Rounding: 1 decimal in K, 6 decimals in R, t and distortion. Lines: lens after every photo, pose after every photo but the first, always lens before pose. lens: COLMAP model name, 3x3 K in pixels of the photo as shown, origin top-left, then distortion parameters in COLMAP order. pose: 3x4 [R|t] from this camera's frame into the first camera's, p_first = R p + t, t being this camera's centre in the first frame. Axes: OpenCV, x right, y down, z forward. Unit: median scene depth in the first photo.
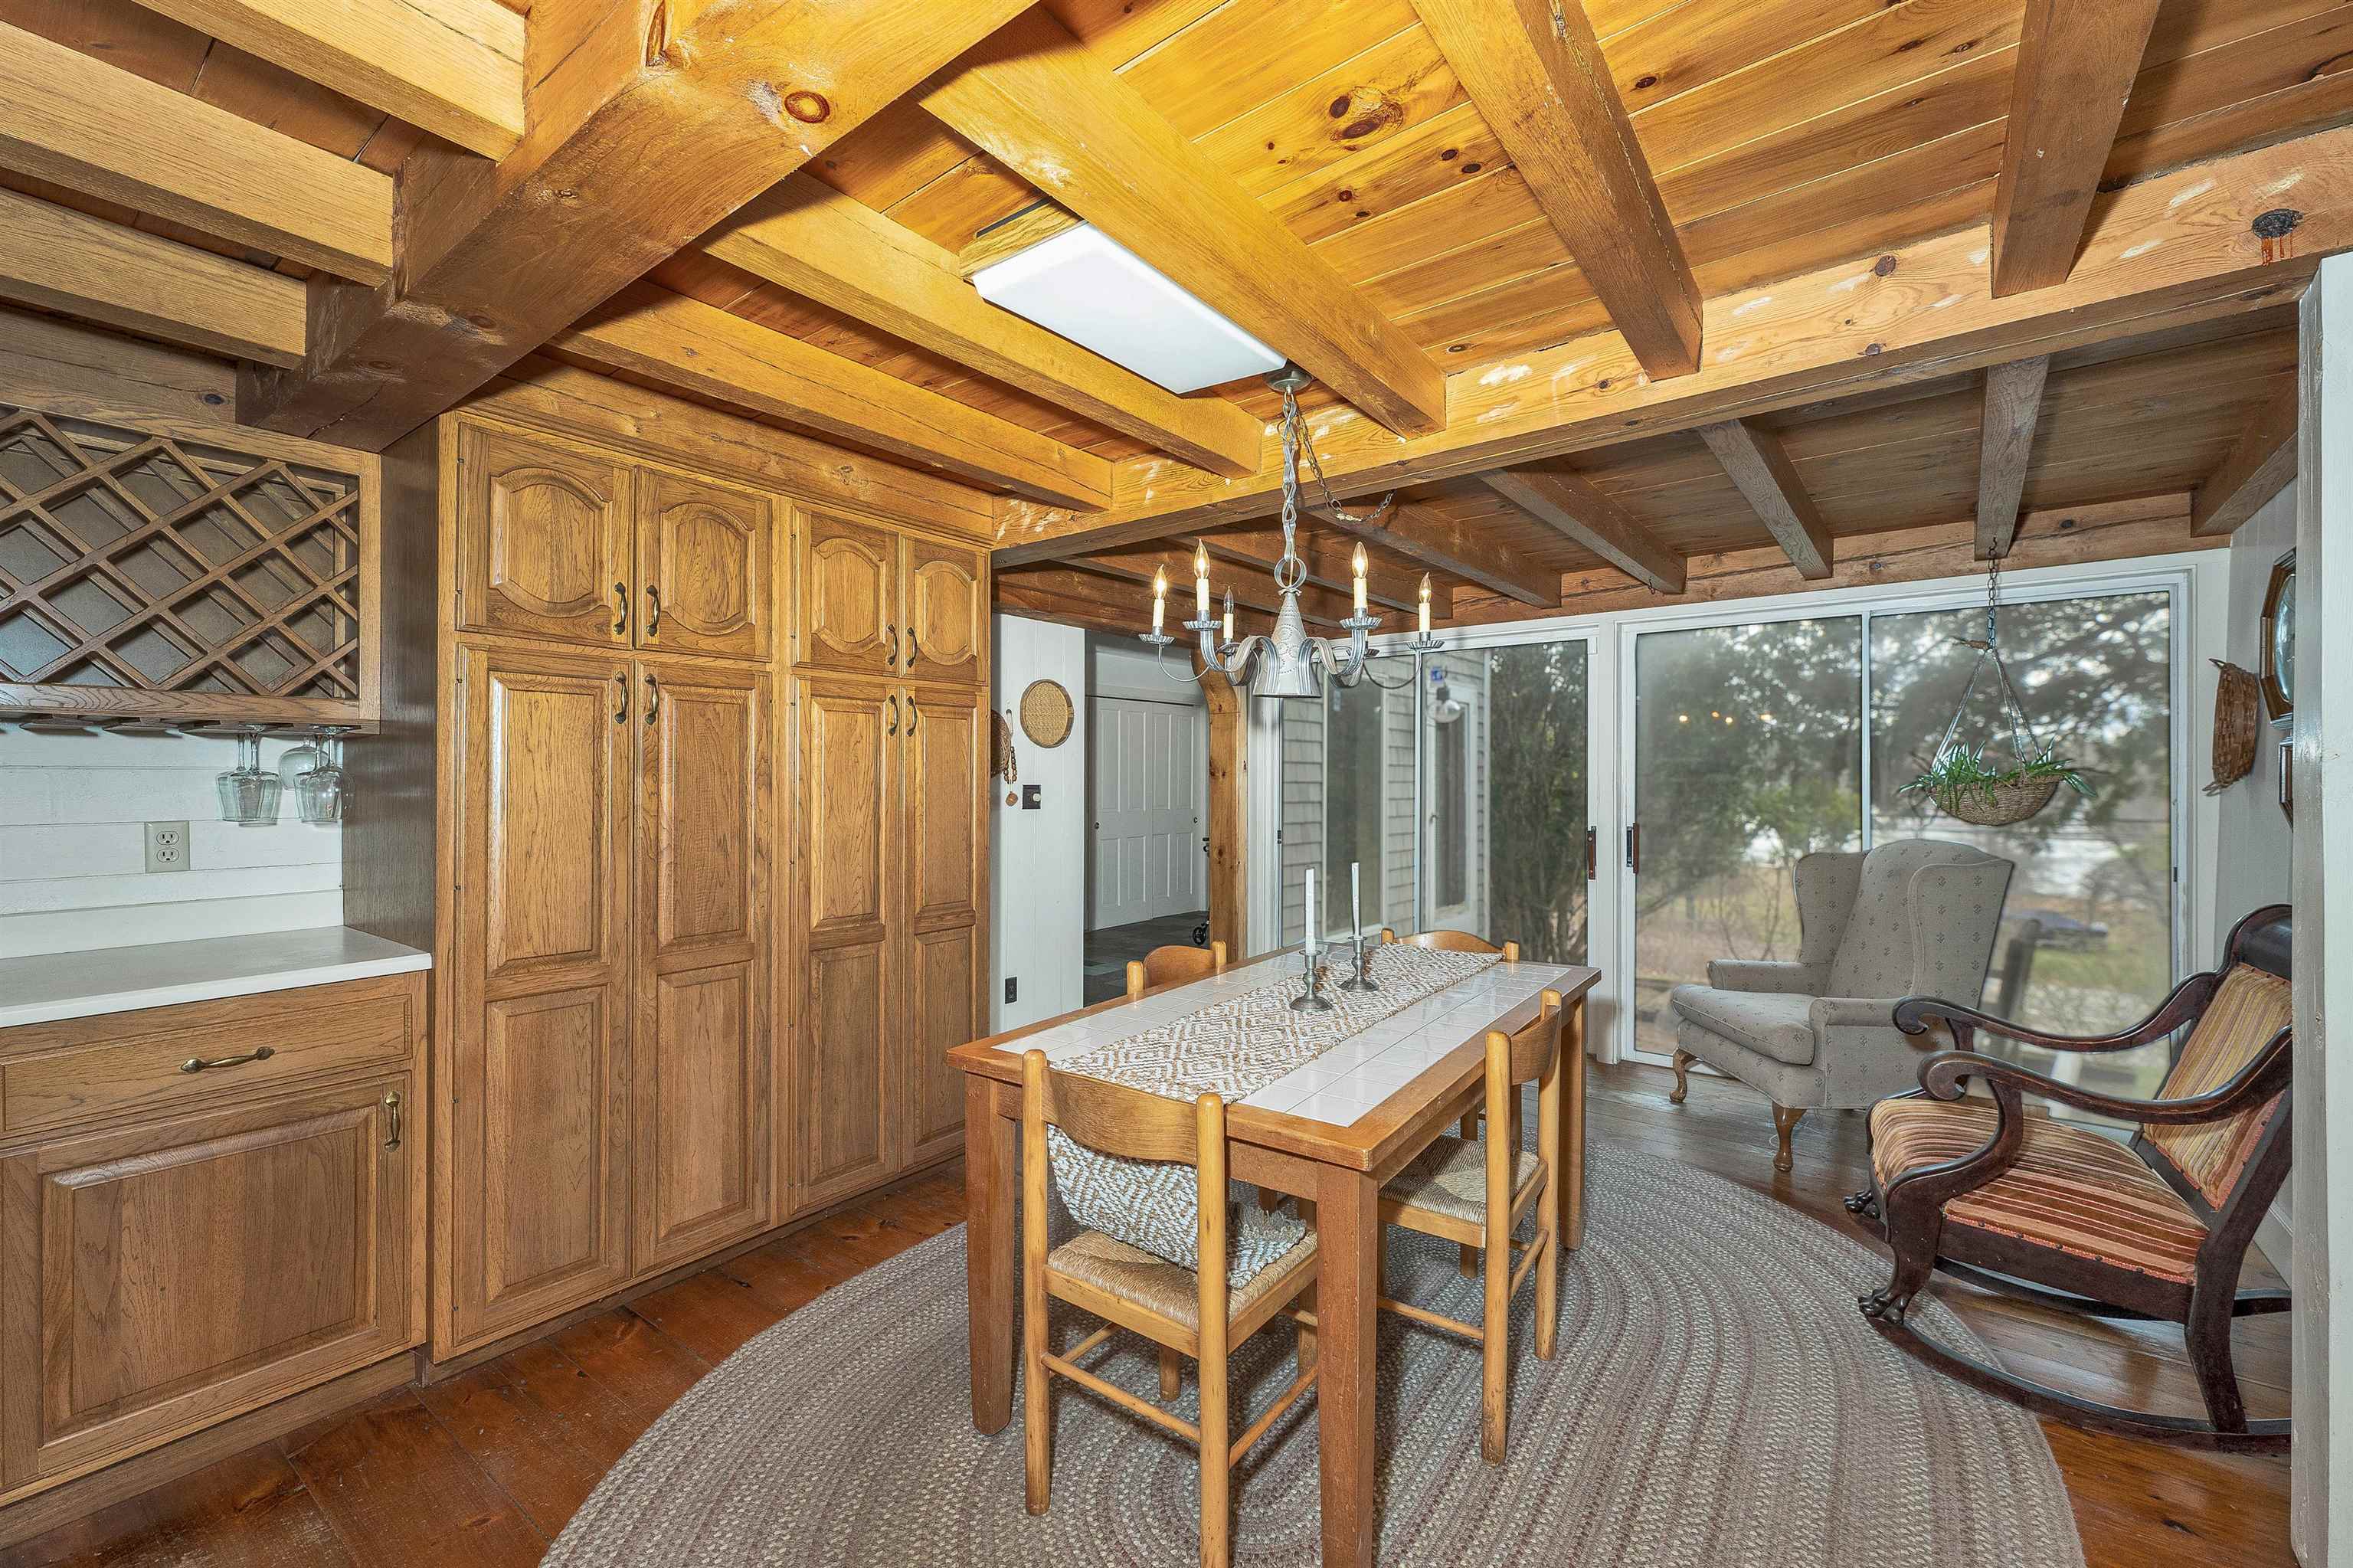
lens RADIAL K [[989.0, 0, 1180.7], [0, 989.0, 773.8], [0, 0, 1]] dist [0.022584, 0.000171]
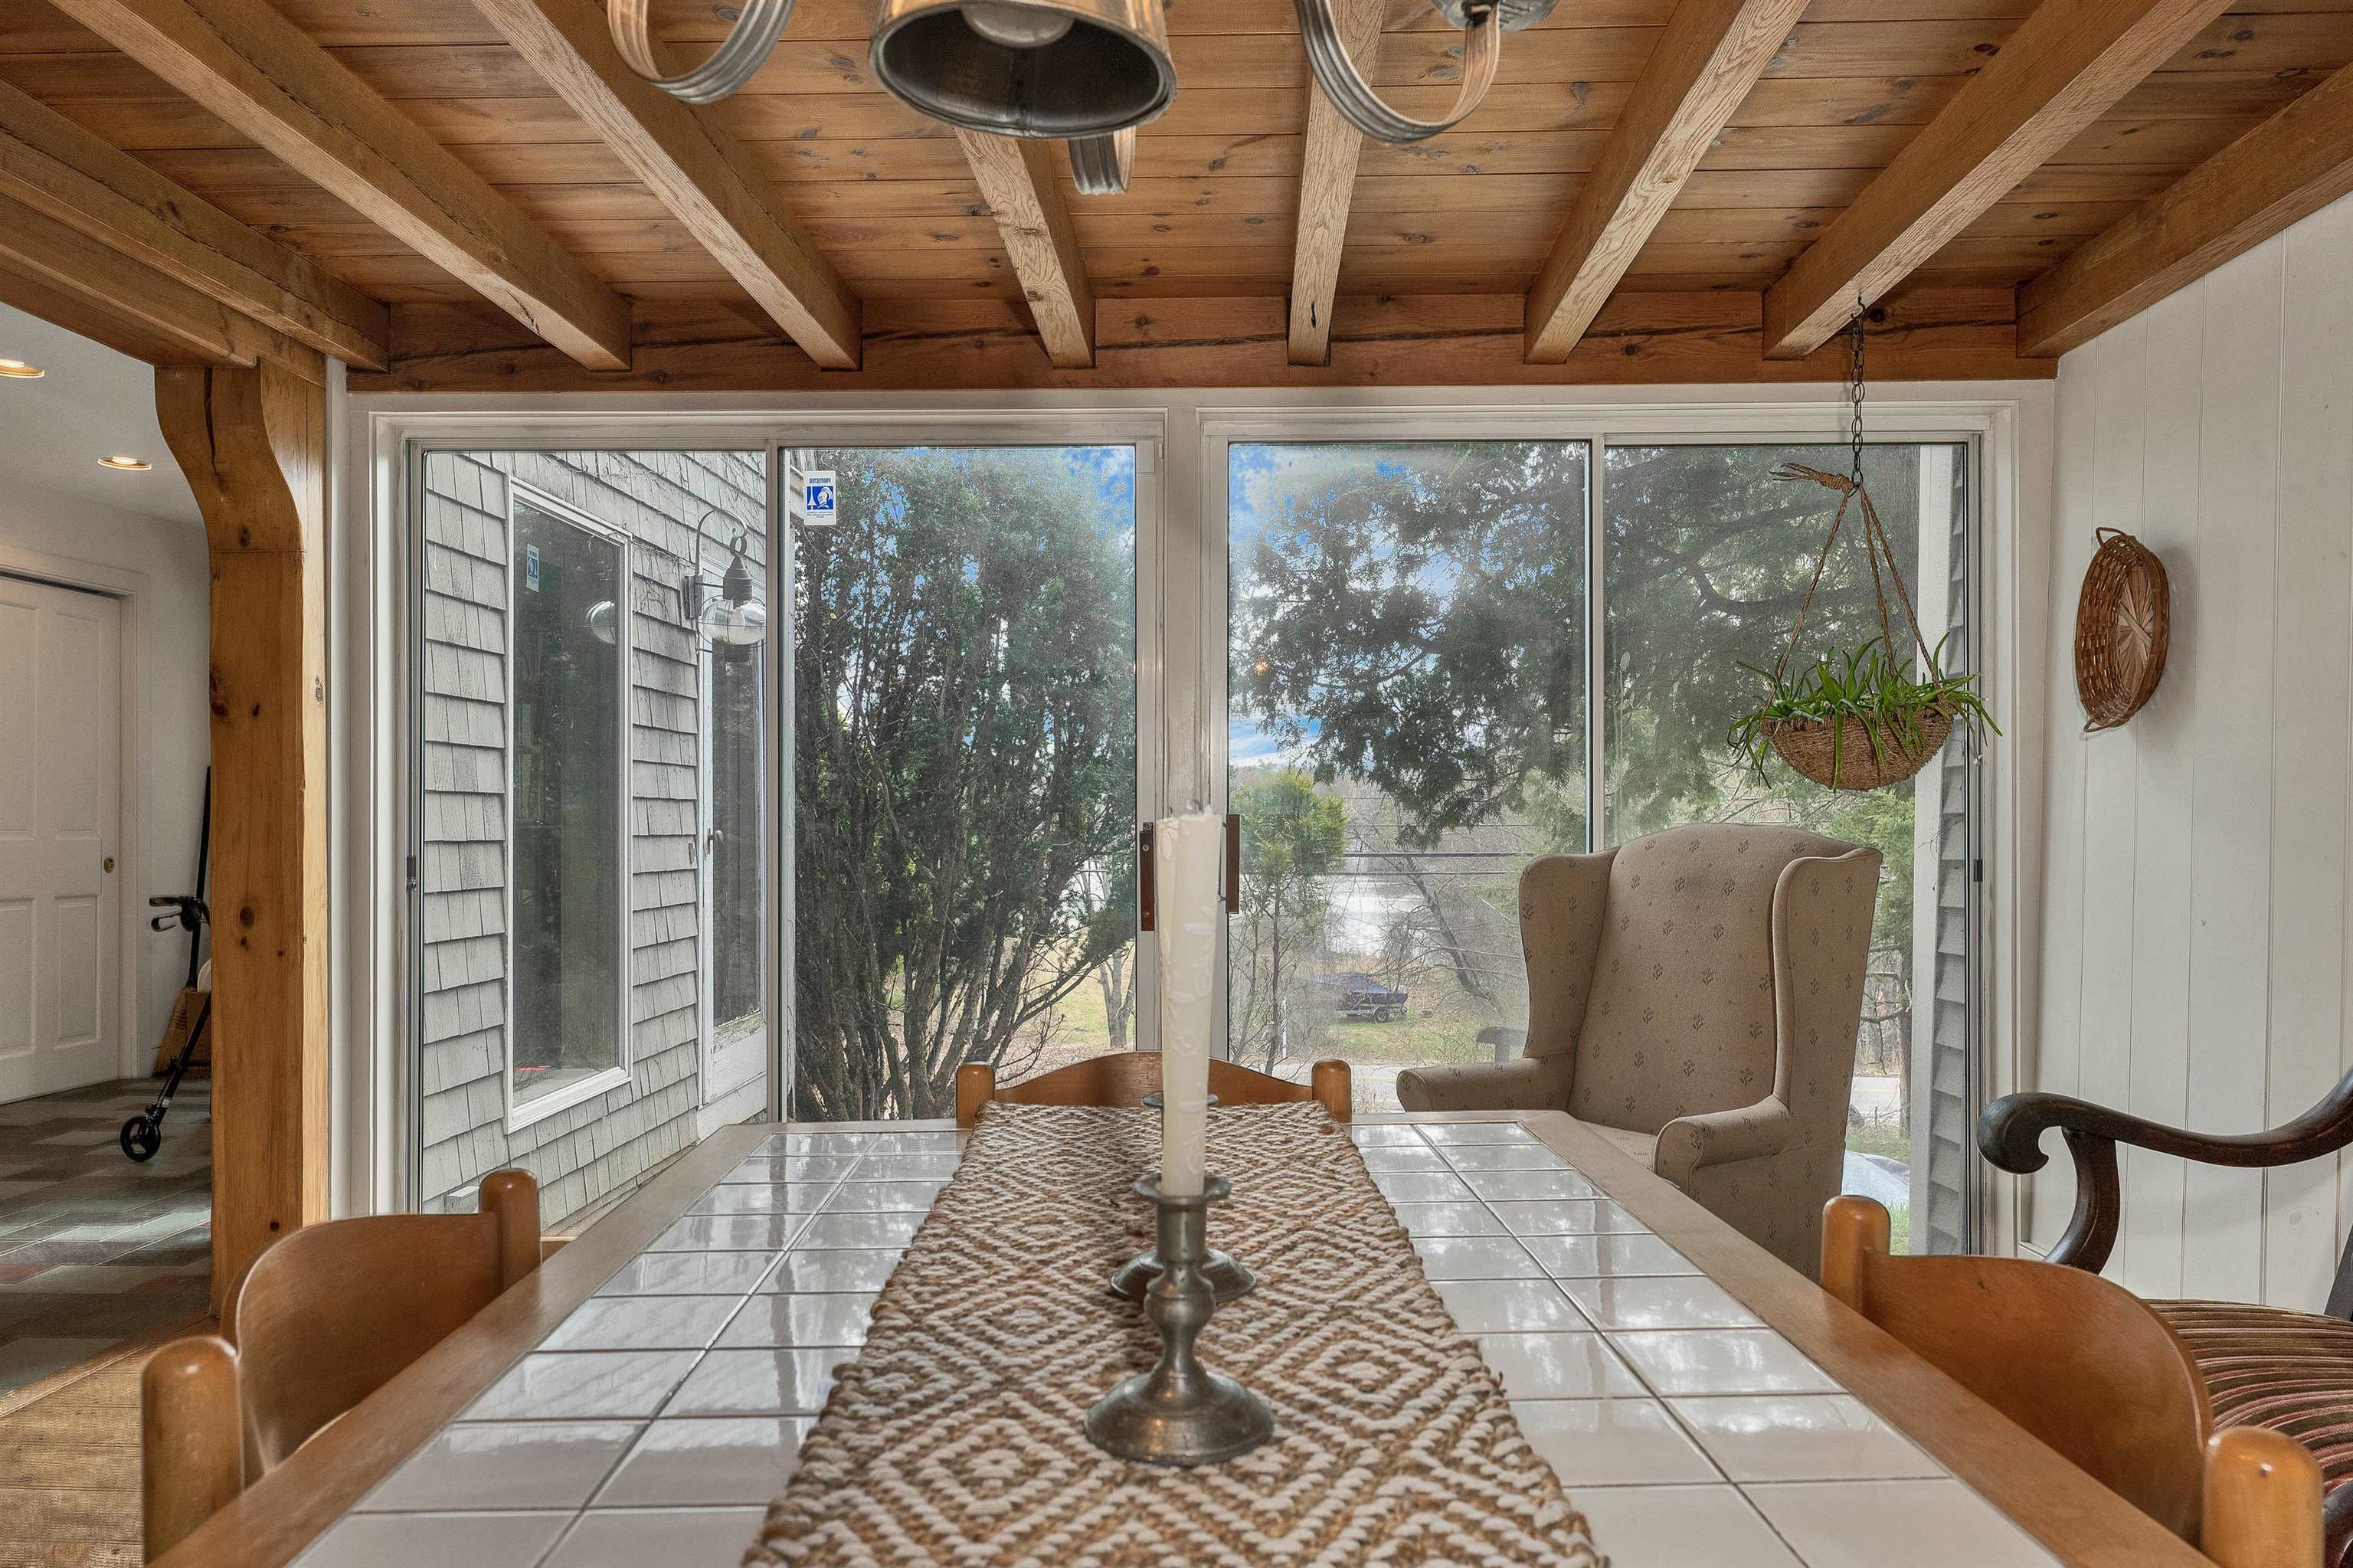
lens RADIAL K [[1604.9, 0, 1184.9], [0, 1604.9, 811.3], [0, 0, 1]] dist [0.001524, 0.000601]
pose [[0.807498, 0.000235, 0.589871, -0.028434], [-0.000718, 1.000000, 0.000584, 0.032789], [-0.589870, -0.000895, 0.807497, 0.243413]]
